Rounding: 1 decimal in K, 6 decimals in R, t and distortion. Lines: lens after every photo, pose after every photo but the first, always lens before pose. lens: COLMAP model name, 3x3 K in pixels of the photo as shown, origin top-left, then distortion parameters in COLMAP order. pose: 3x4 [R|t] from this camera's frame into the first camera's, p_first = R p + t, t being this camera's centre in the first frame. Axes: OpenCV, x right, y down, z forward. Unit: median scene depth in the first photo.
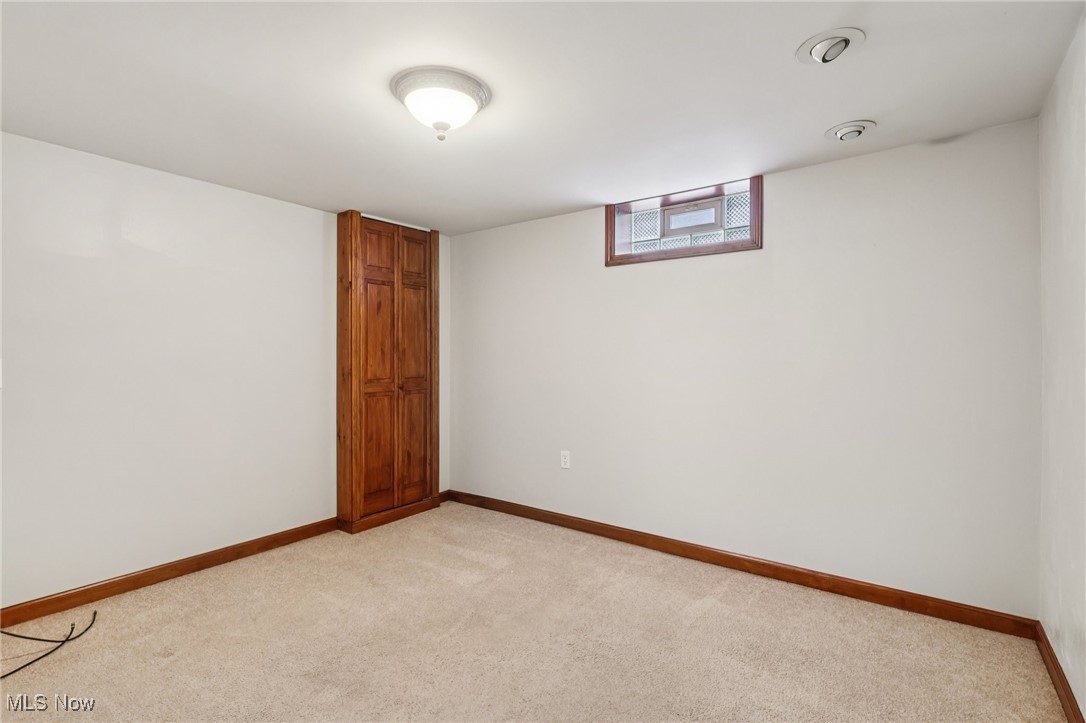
lens RADIAL K [[516.2, 0, 542.6], [0, 516.2, 356.5], [0, 0, 1]] dist [0.004902, 0.000513]
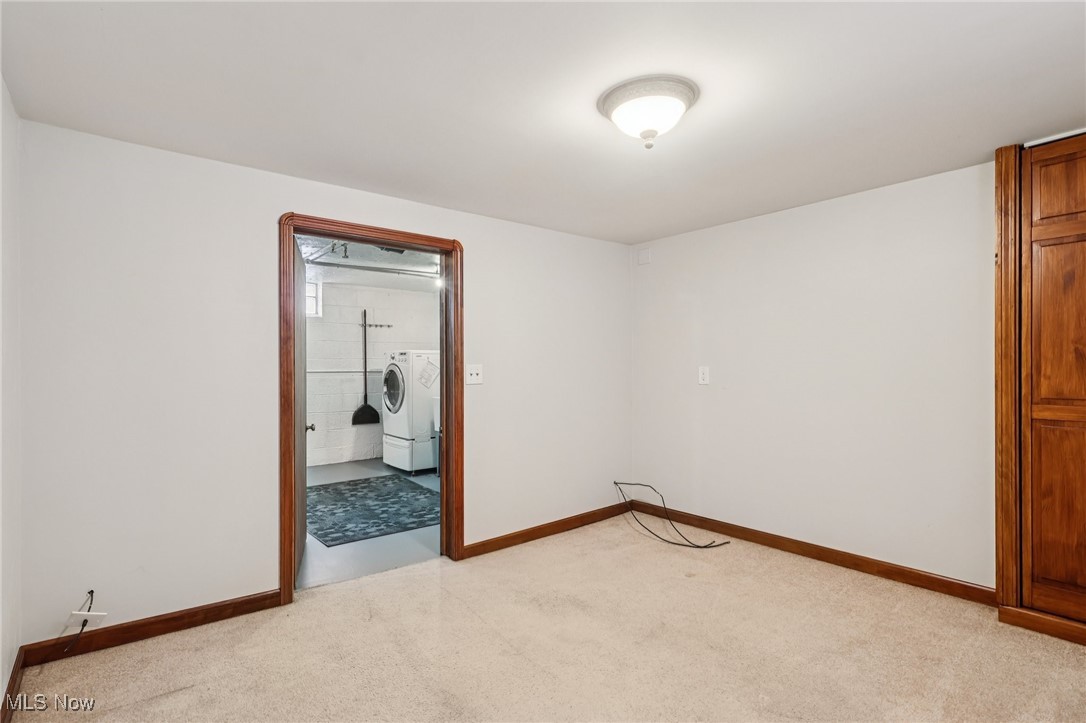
lens RADIAL K [[516.2, 0, 542.6], [0, 516.2, 356.5], [0, 0, 1]] dist [0.004902, 0.000513]
pose [[-0.225978, -0.016306, -0.973996, 0.426638], [0.002902, 0.999844, -0.017412, 0.003157], [0.974128, -0.006761, -0.225895, 0.547143]]
